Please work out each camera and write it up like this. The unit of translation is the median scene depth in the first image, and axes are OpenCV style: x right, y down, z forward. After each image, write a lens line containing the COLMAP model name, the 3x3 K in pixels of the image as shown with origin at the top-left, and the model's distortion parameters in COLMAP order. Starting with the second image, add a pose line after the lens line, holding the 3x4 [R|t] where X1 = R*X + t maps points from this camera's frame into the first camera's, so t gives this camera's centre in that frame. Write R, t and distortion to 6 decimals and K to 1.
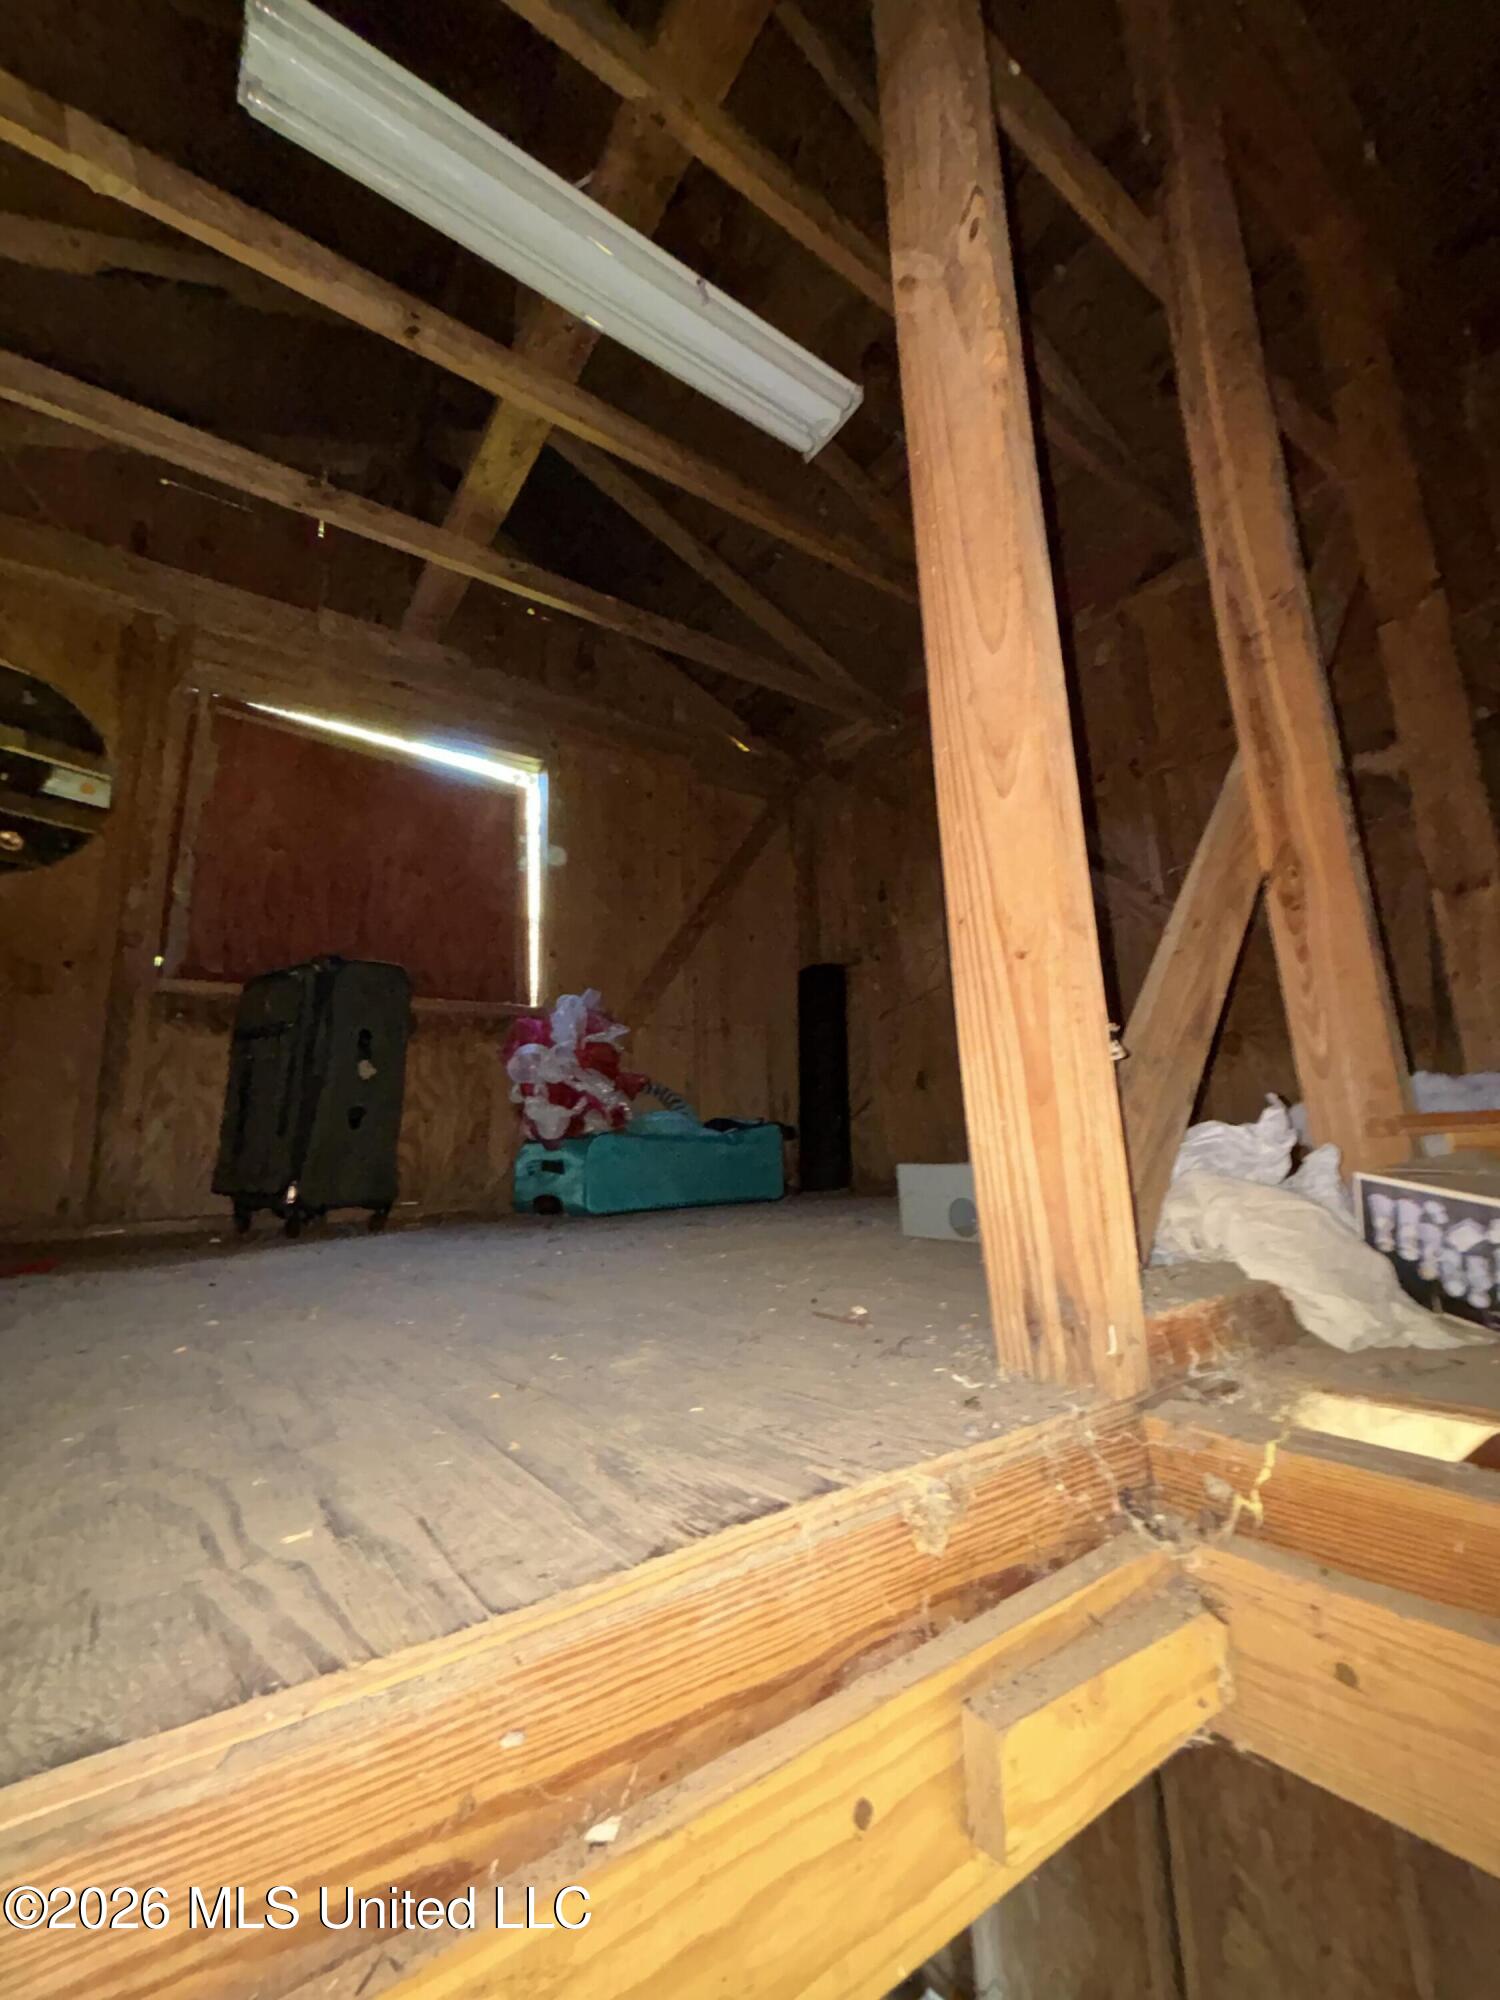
lens RADIAL K [[810.4, 0, 758.5], [0, 810.4, 995.1], [0, 0, 1]] dist [0.007139, 0.000460]
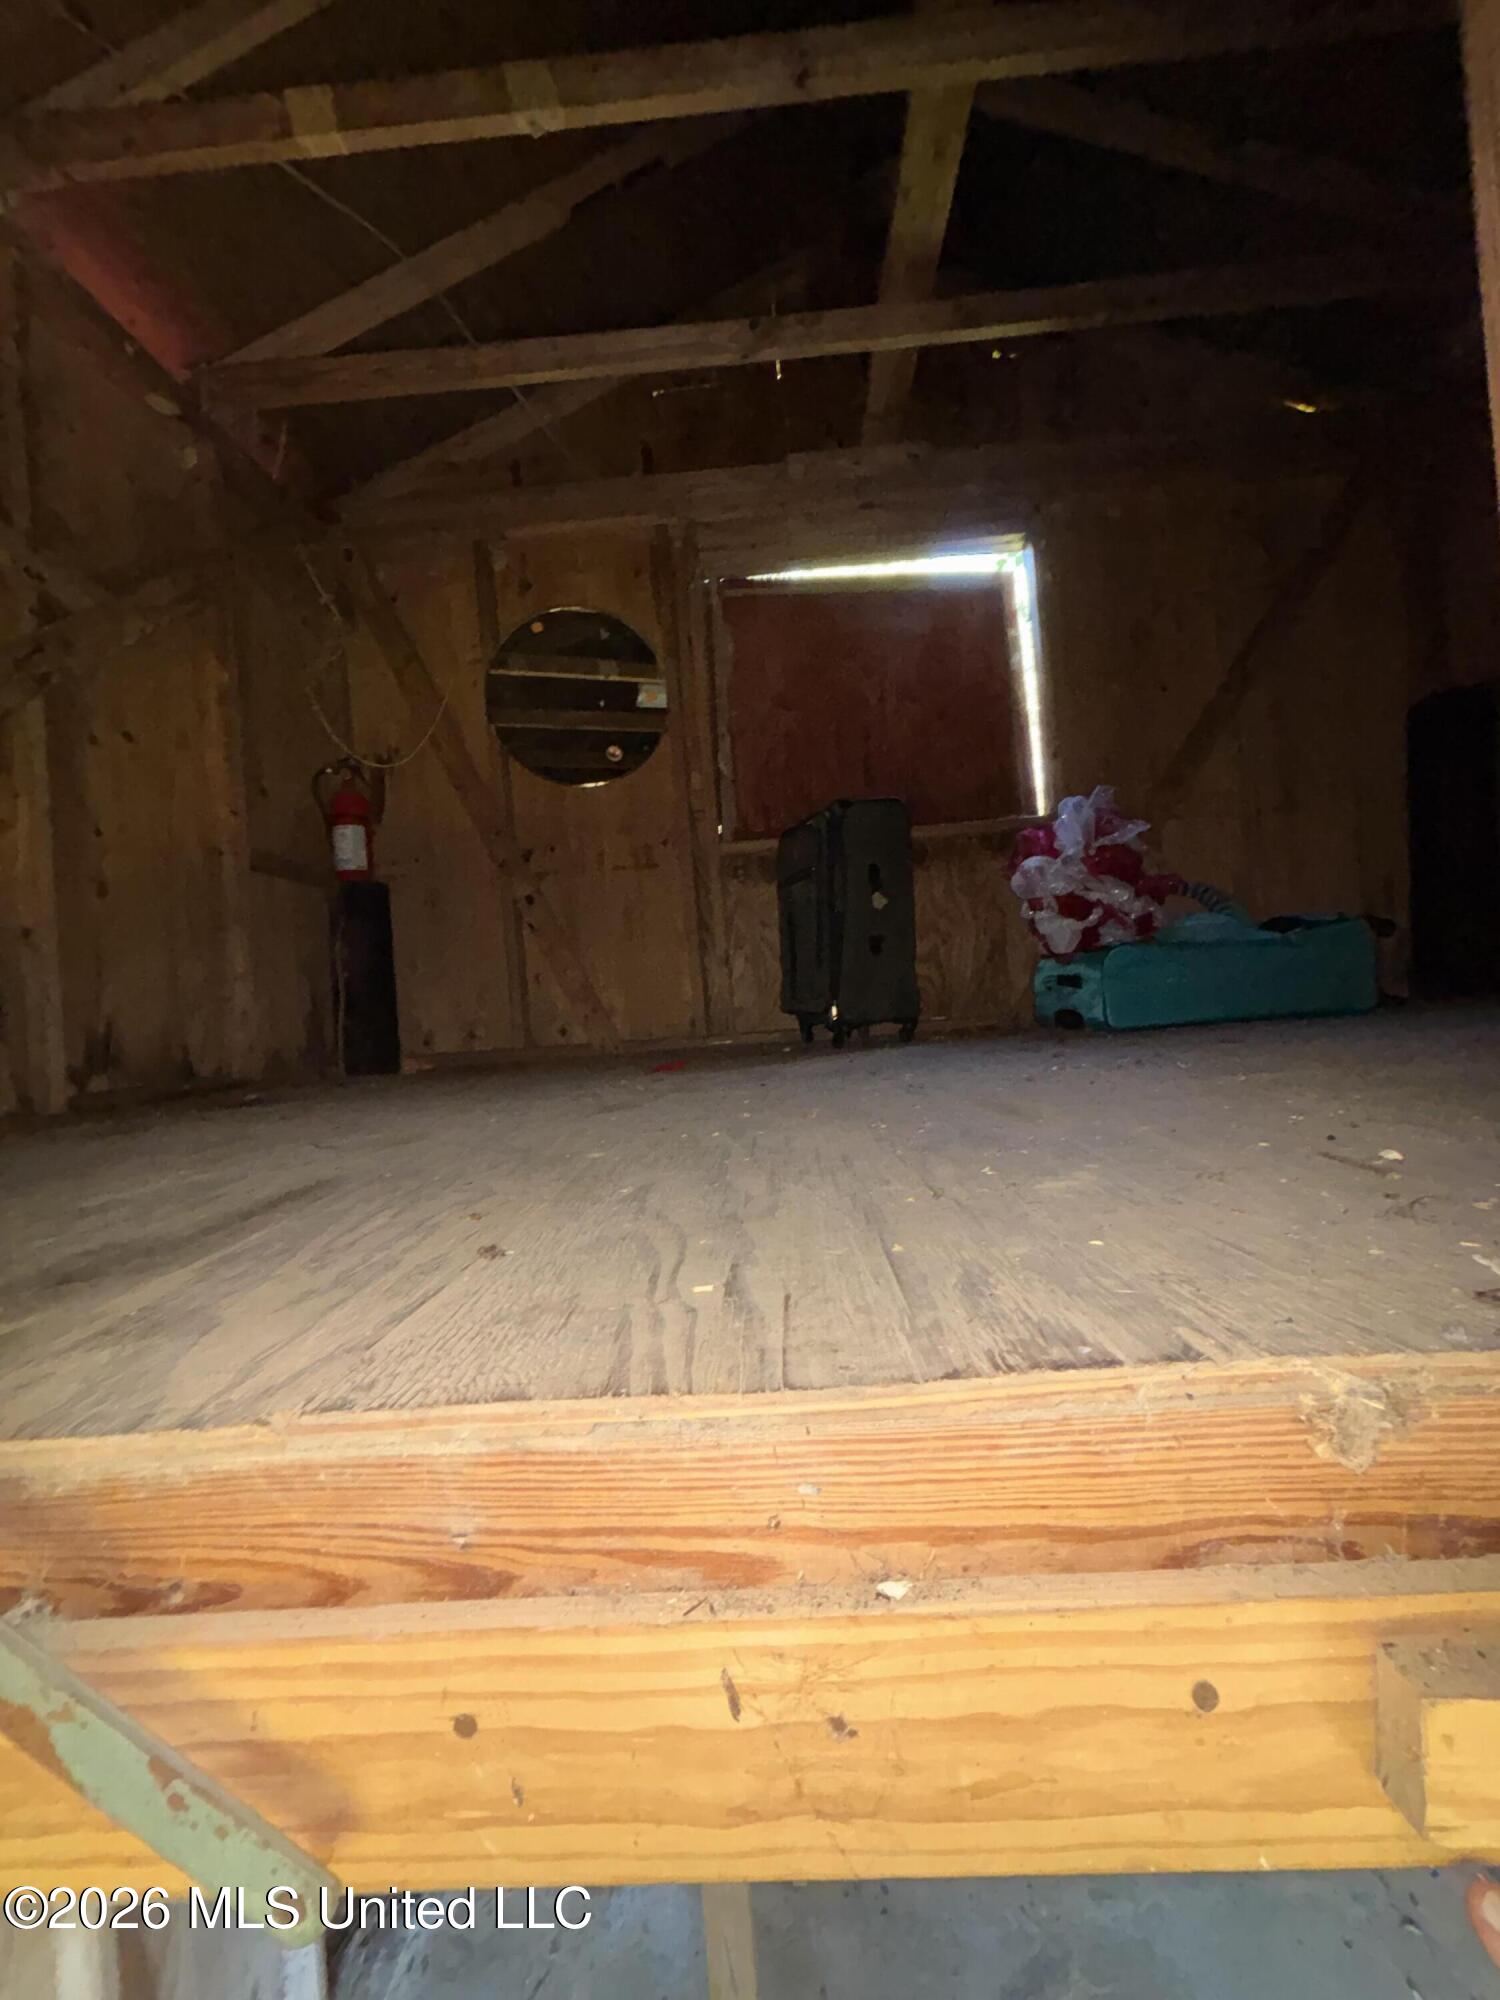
lens RADIAL K [[816.9, 0, 754.3], [0, 816.9, 998.6], [0, 0, 1]] dist [-0.012963, 0.010667]
pose [[0.792798, -0.024878, -0.608976, 0.123219], [0.162425, 0.971657, 0.171759, 0.014937], [0.587443, -0.235083, 0.774369, 0.085331]]
